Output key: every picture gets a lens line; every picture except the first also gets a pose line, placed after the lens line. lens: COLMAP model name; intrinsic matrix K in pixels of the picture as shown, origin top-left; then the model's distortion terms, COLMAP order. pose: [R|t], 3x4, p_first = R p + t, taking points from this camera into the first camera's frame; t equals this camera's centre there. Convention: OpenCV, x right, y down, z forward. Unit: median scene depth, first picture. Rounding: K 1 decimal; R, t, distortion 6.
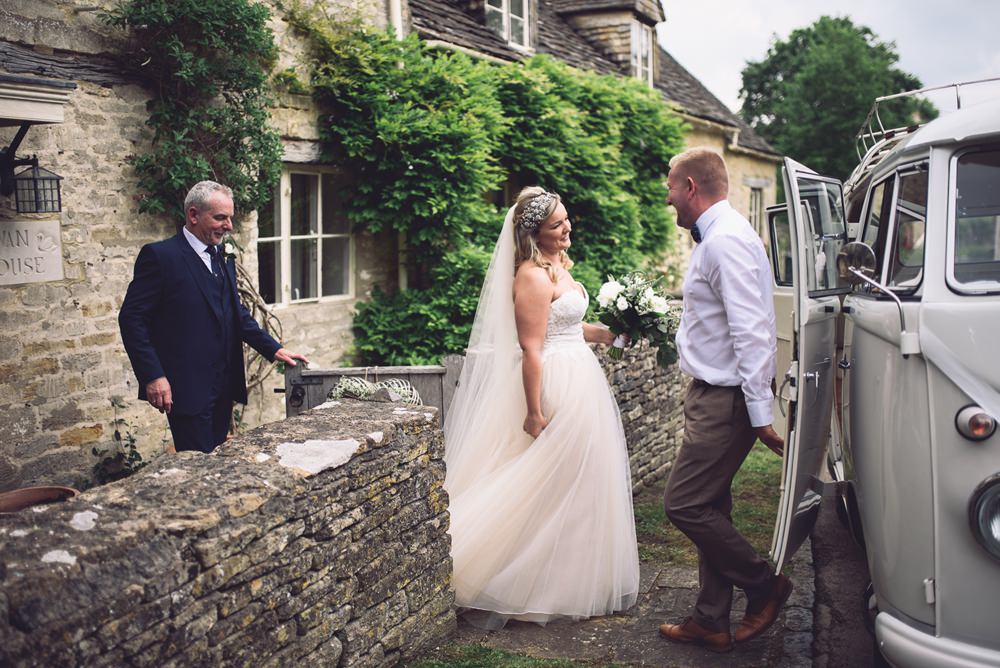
lens RADIAL K [[1012.3, 0, 500.0], [0, 1012.3, 334.0], [0, 0, 1]] dist [-0.005925, 0.002960]
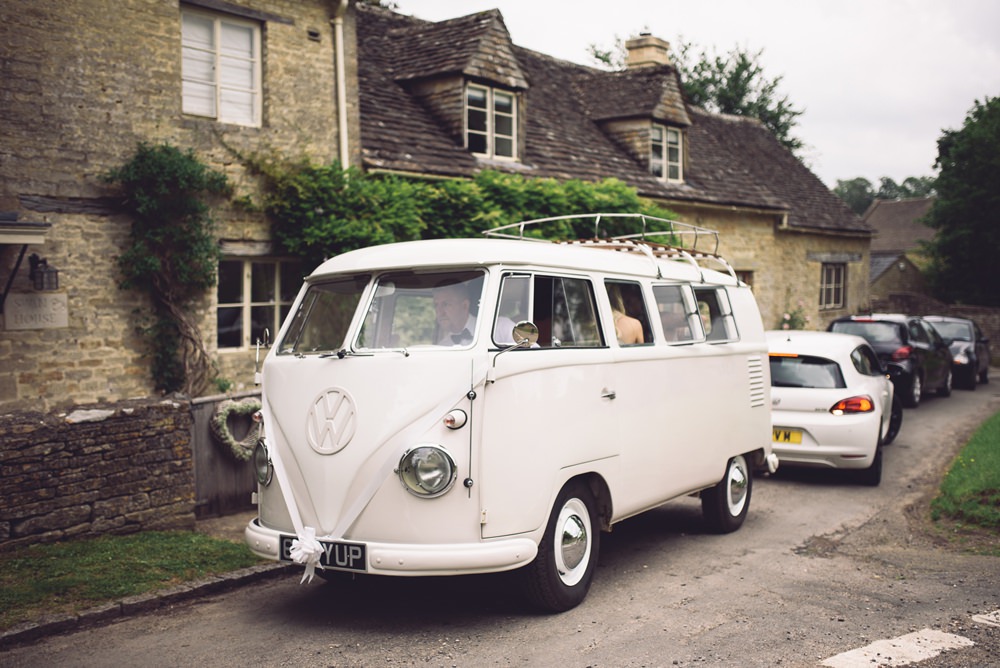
lens RADIAL K [[1012.3, 0, 500.0], [0, 1012.3, 334.0], [0, 0, 1]] dist [-0.005925, 0.002960]
pose [[0.966767, 0.030923, -0.253781, 0.718311], [-0.045596, 0.997598, -0.052141, 0.014797], [0.251559, 0.061980, 0.965855, -0.489623]]
